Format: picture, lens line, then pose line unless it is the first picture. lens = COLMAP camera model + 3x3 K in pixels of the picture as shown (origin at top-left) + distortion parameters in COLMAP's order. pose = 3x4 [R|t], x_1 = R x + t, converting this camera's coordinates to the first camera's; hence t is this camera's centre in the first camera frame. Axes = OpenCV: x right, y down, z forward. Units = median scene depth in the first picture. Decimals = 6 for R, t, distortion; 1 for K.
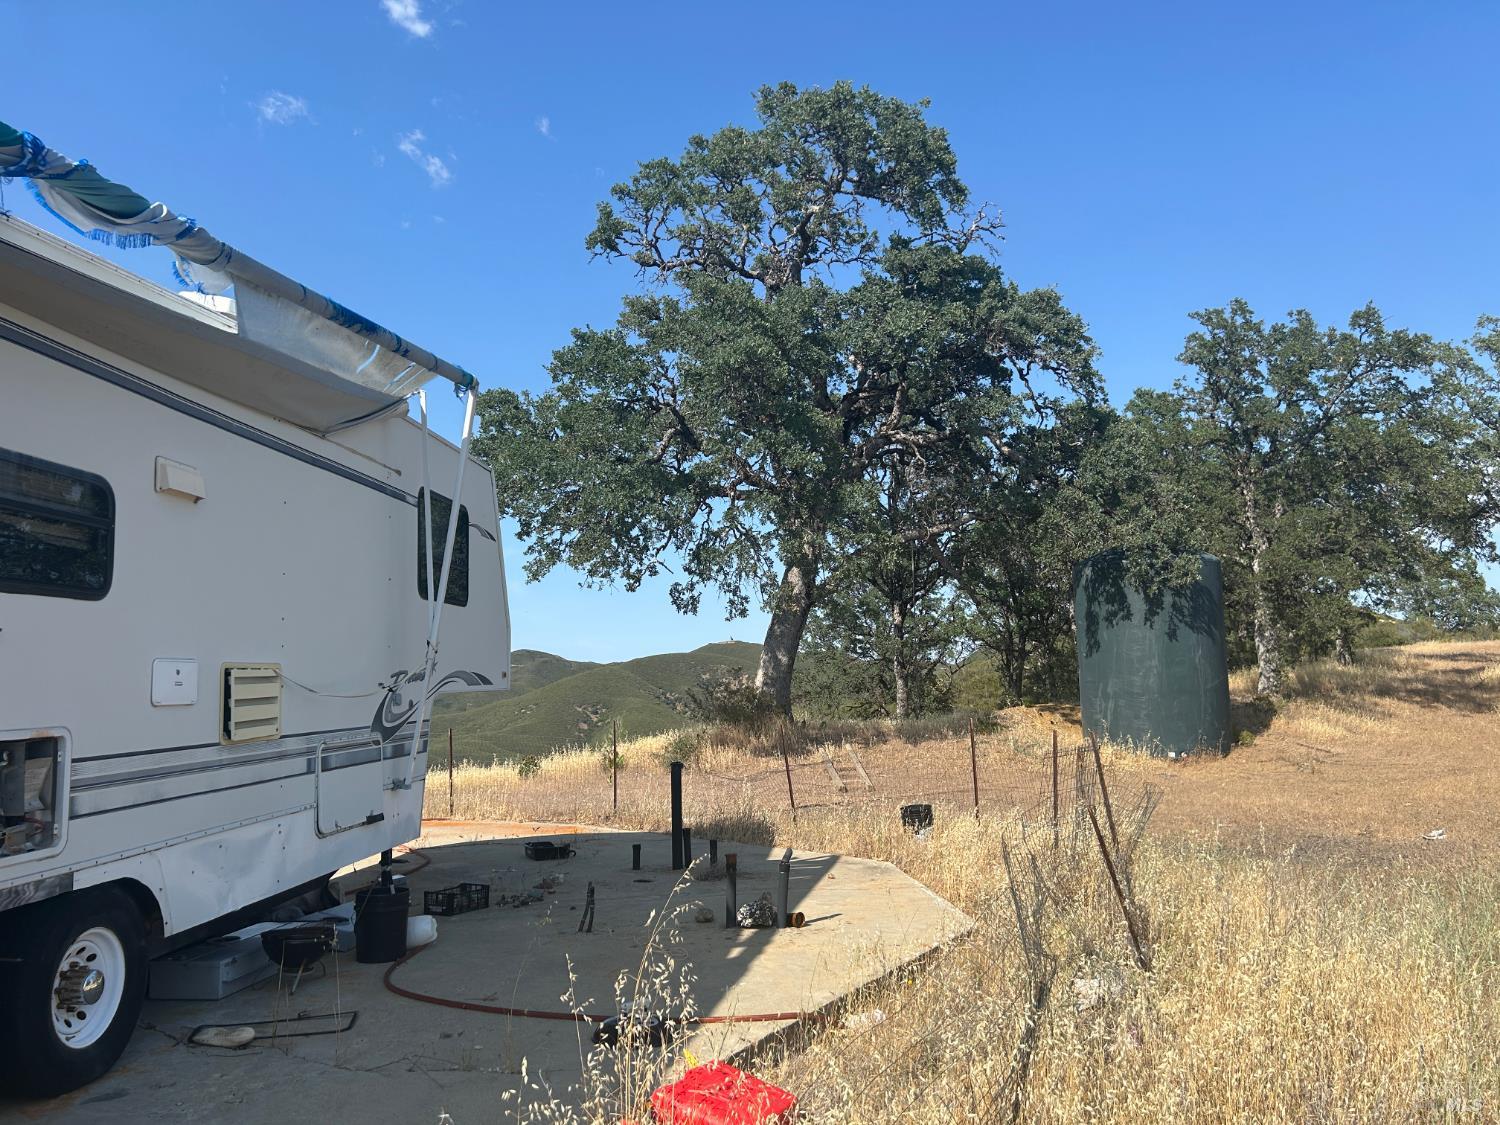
lens RADIAL K [[1118.1, 0, 773.2], [0, 1118.1, 571.9], [0, 0, 1]] dist [0.075601, -0.091631]
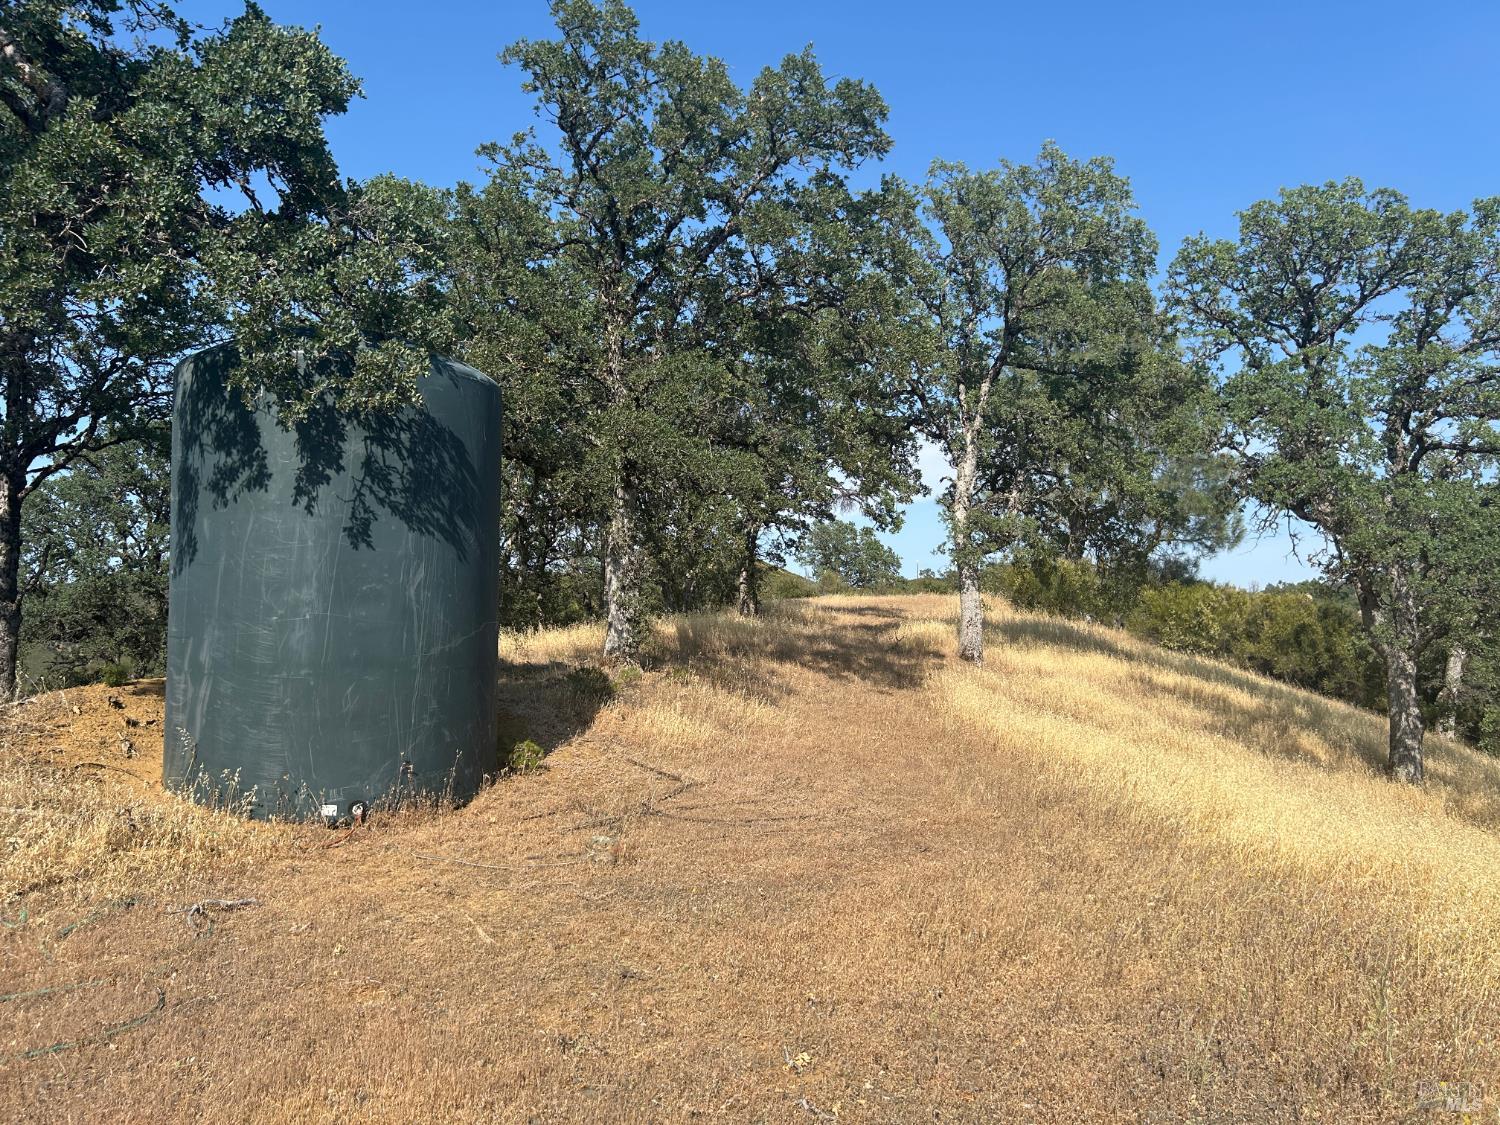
lens RADIAL K [[1118.1, 0, 759.6], [0, 1118.1, 565.2], [0, 0, 1]] dist [0.075601, -0.091631]
pose [[0.894523, 0.051922, 0.443996, 0.237034], [-0.071112, 0.997112, 0.026666, 0.036626], [-0.441329, -0.055427, 0.895632, 0.431077]]
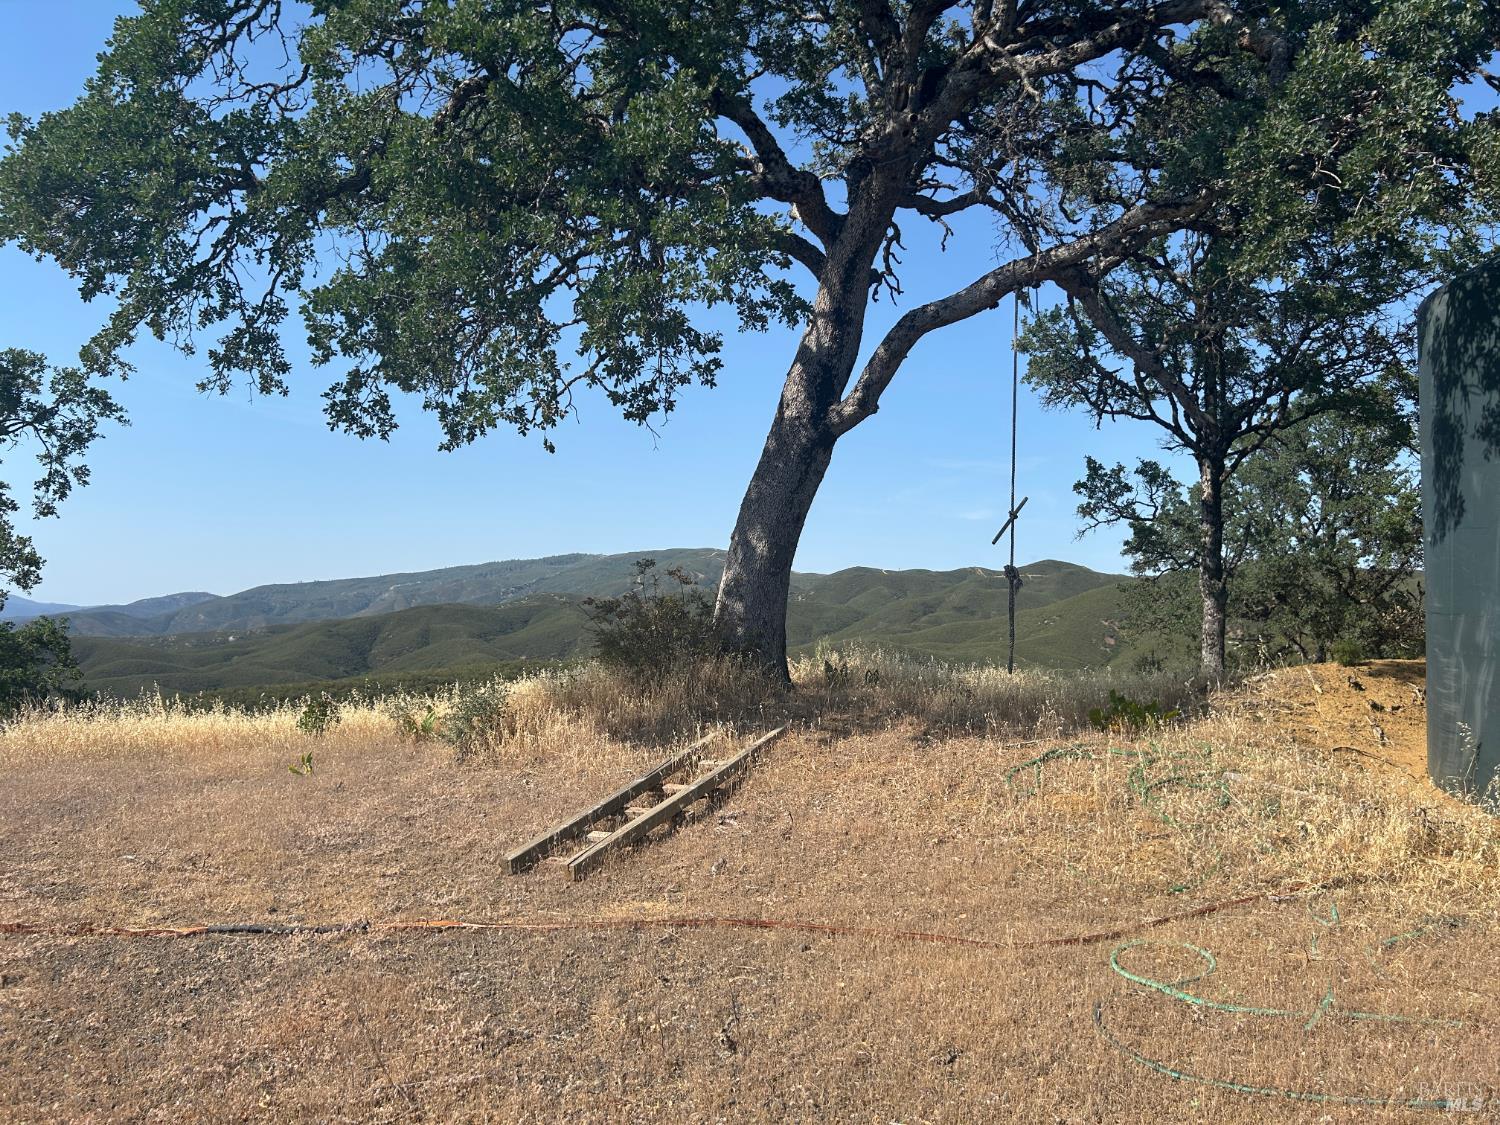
lens RADIAL K [[1118.1, 0, 747.7], [0, 1118.1, 553.7], [0, 0, 1]] dist [0.075601, -0.091631]
pose [[0.886435, 0.014074, -0.462639, 0.208510], [0.015399, 0.998088, 0.059867, 0.043977], [0.462597, -0.060192, 0.884523, 0.468763]]
